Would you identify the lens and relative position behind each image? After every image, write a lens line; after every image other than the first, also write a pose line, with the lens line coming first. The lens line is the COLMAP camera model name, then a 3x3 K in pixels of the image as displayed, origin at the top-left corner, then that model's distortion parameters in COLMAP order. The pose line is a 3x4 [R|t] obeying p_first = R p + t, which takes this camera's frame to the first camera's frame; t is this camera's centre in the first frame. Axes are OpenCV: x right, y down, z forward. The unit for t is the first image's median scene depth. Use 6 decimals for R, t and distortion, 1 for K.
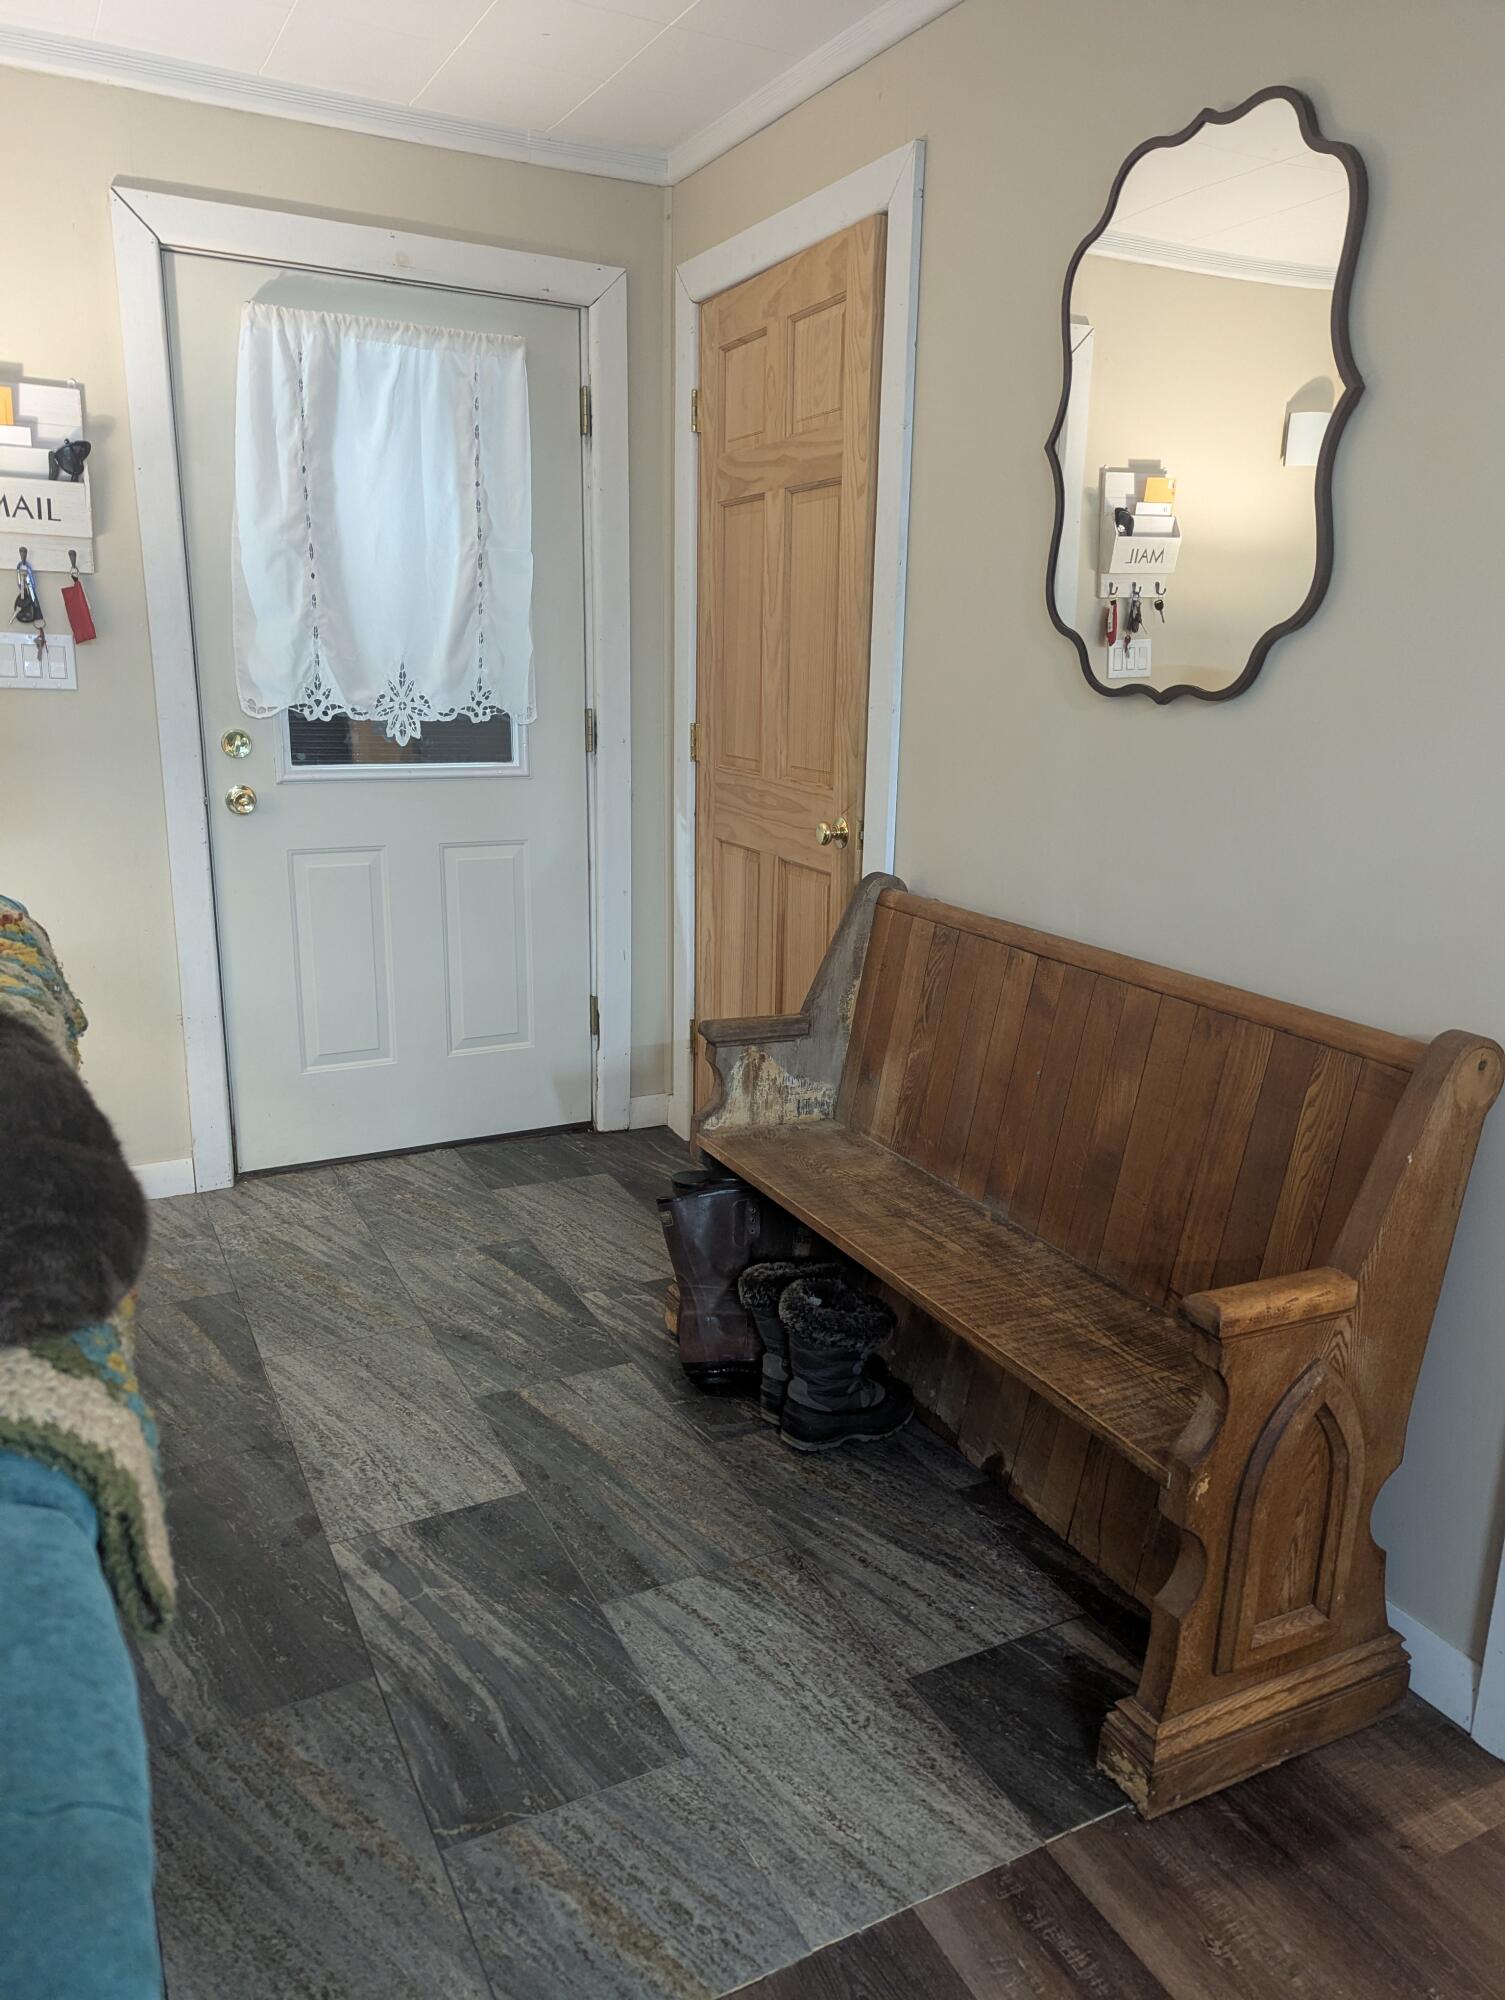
lens RADIAL K [[1422.2, 0, 752.5], [0, 1422.2, 1000.0], [0, 0, 1]] dist [0.068558, -0.043756]
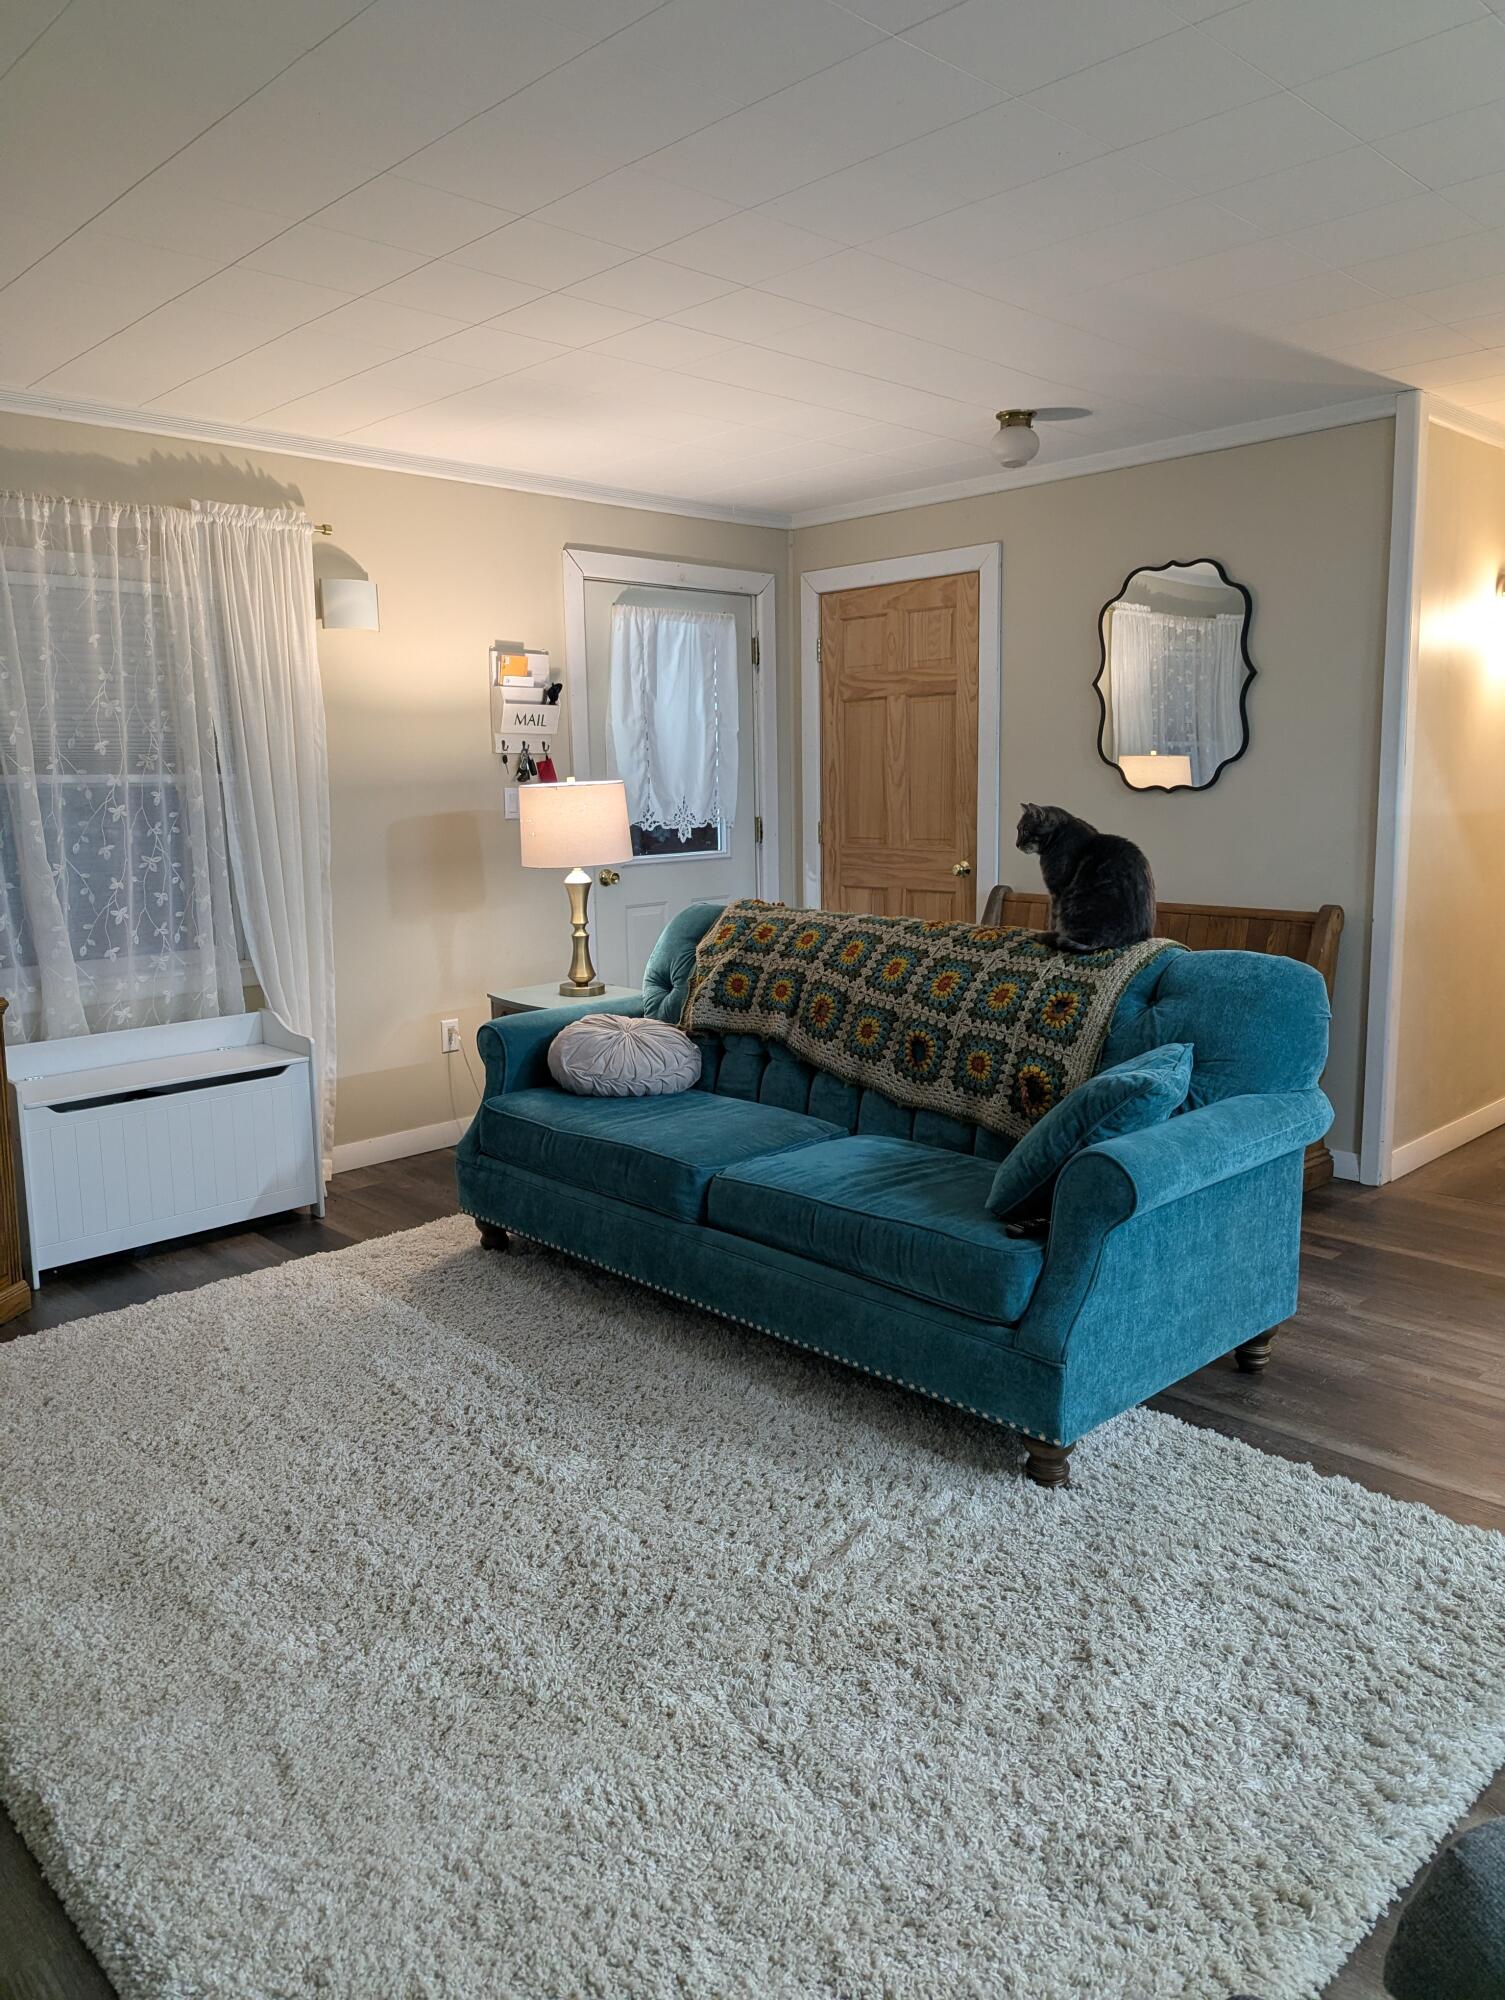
lens RADIAL K [[1417.1, 0, 743.1], [0, 1417.1, 983.0], [0, 0, 1]] dist [0.061925, -0.043418]
pose [[0.952828, -0.083527, 0.291792, -0.756580], [0.110489, 0.990879, -0.077148, 0.142038], [-0.282686, 0.105749, 0.953365, -0.688646]]
